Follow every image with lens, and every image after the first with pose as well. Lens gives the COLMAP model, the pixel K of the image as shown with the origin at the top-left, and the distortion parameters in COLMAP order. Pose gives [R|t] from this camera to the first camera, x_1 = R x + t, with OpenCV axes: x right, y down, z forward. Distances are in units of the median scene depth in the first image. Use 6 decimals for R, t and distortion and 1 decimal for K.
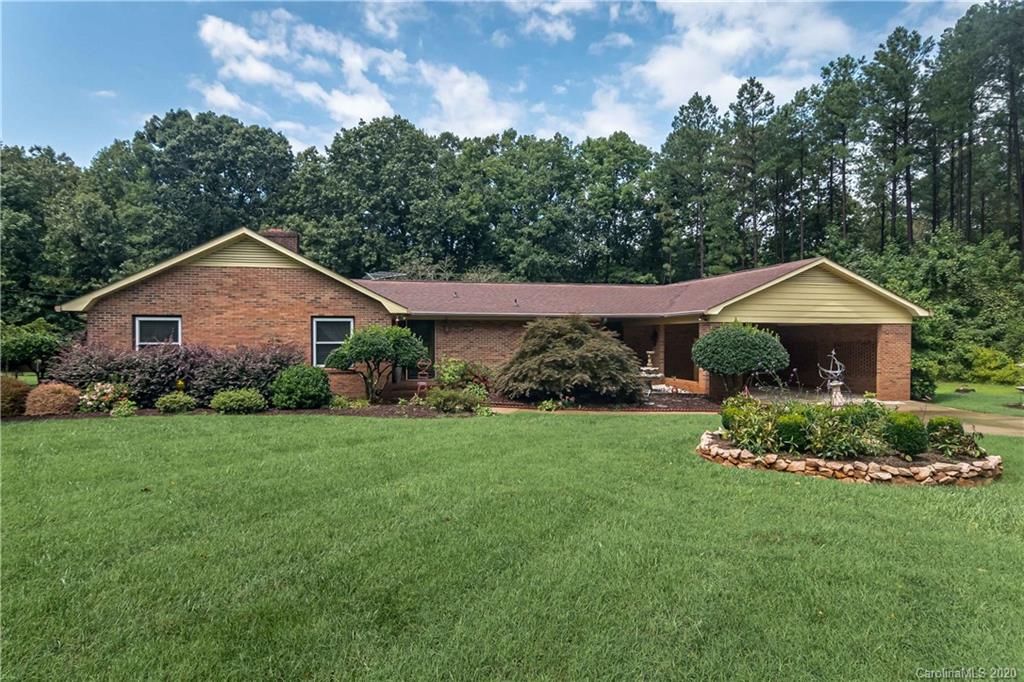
lens RADIAL K [[552.7, 0, 512.1], [0, 552.7, 338.1], [0, 0, 1]] dist [0.007778, 0.001442]
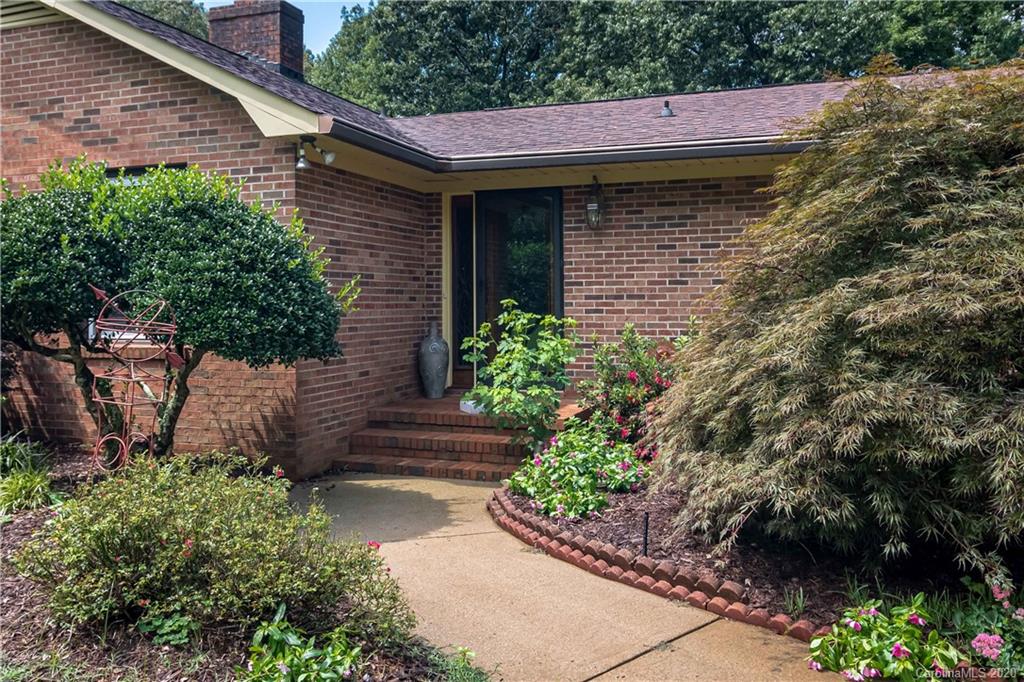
lens RADIAL K [[854.7, 0, 512.0], [0, 854.7, 341.0], [0, 0, 1]] dist [-0.001001, 0.000874]
pose [[0.850720, 0.016173, -0.525370, 0.090078], [0.008176, 0.998998, 0.043991, 0.033301], [0.525556, -0.041720, 0.849736, 0.711871]]
